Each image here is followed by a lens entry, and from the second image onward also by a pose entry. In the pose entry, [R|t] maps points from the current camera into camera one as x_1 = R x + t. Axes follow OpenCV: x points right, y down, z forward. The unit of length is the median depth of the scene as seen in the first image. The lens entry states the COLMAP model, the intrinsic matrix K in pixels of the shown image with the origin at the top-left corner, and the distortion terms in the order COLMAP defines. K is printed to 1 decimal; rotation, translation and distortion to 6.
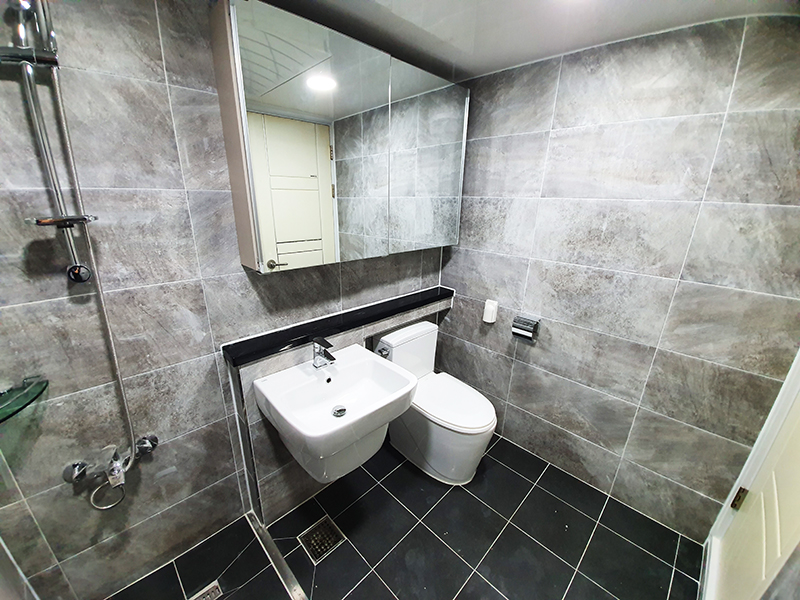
lens RADIAL K [[313.9, 0, 393.2], [0, 313.9, 304.7], [0, 0, 1]] dist [0.006787, -0.014667]
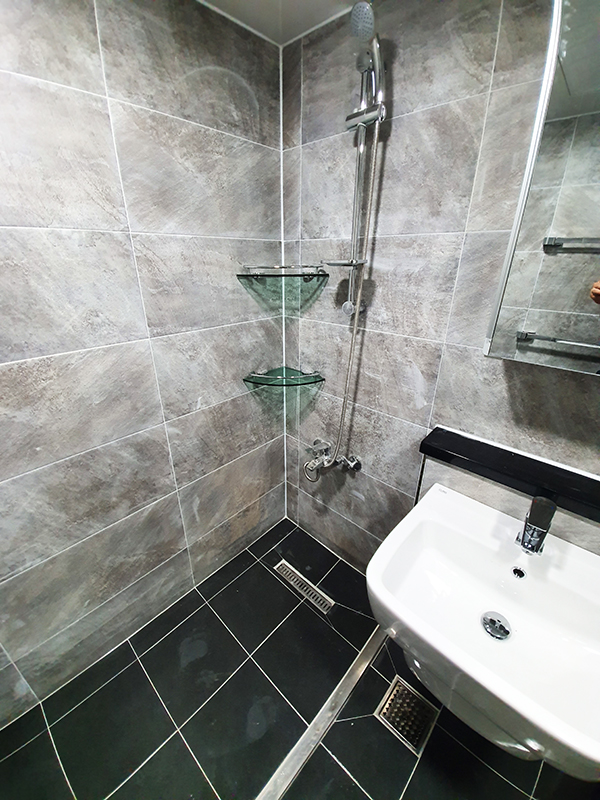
lens RADIAL K [[313.9, 0, 296.3], [0, 313.9, 392.0], [0, 0, 1]] dist [0.006787, -0.014667]
pose [[0.047350, 0.371131, -0.927373, 0.185931], [-0.324638, 0.883731, 0.337090, -0.111148], [0.944652, 0.285099, 0.162328, 0.480616]]
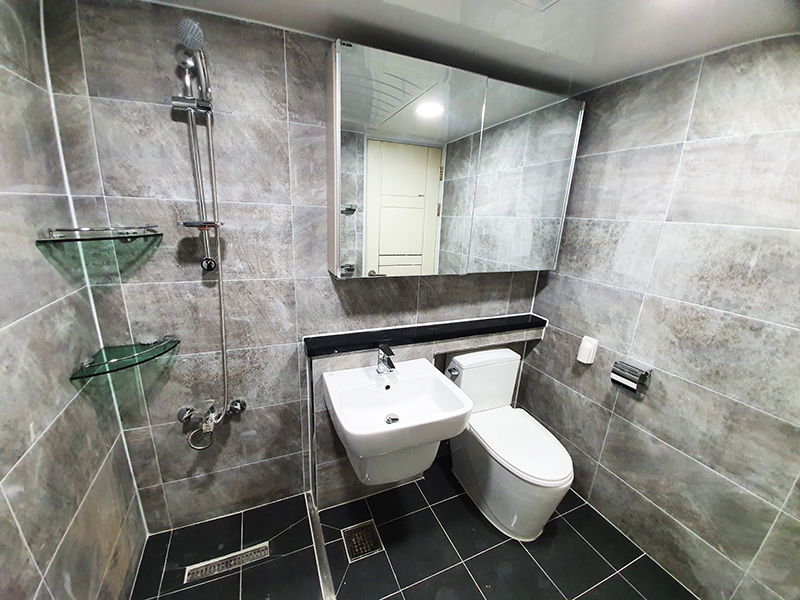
lens RADIAL K [[314.3, 0, 392.9], [0, 314.3, 304.4], [0, 0, 1]] dist [0.007476, -0.015163]
pose [[0.929864, 0.121779, -0.347163, 0.149395], [-0.141601, 0.989400, -0.032207, 0.000957], [0.339561, 0.079107, 0.937252, 0.011821]]
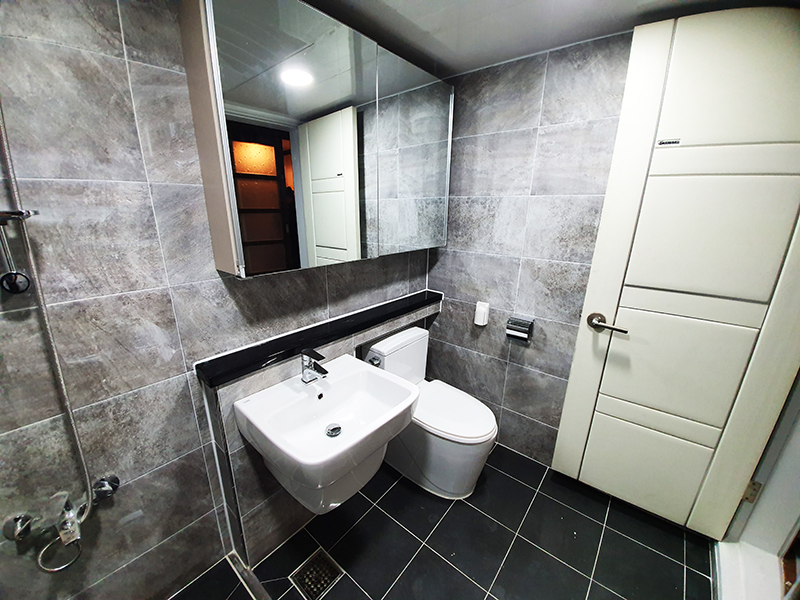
lens RADIAL K [[314.3, 0, 392.9], [0, 314.3, 304.4], [0, 0, 1]] dist [0.007476, -0.015163]
pose [[0.995340, -0.037546, 0.088821, -0.074120], [0.040053, 0.998843, -0.026613, 0.011428], [-0.087719, 0.030047, 0.995692, 0.086236]]
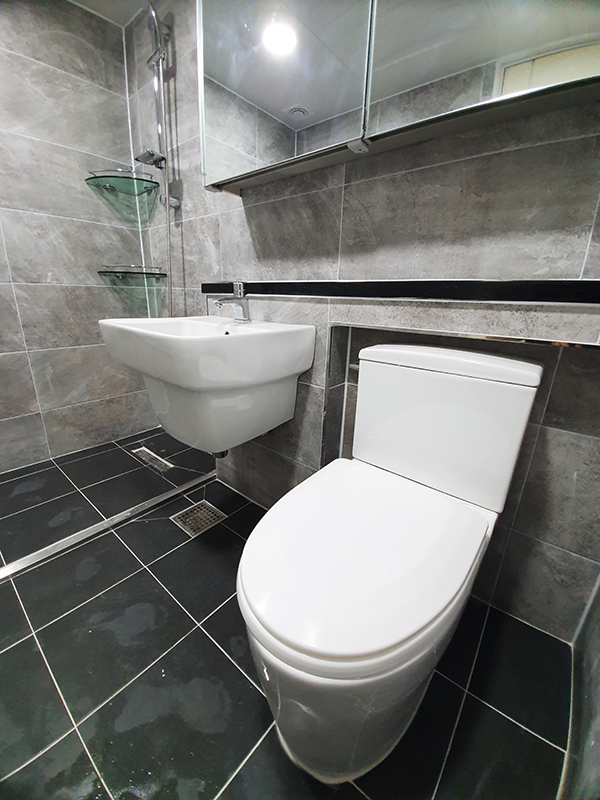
lens RADIAL K [[313.9, 0, 296.3], [0, 313.9, 392.0], [0, 0, 1]] dist [0.006787, -0.014667]
pose [[0.112781, 0.277246, -0.954157, 0.643404], [-0.346266, 0.911052, 0.223793, 0.146197], [0.931332, 0.305153, 0.198750, 1.131783]]
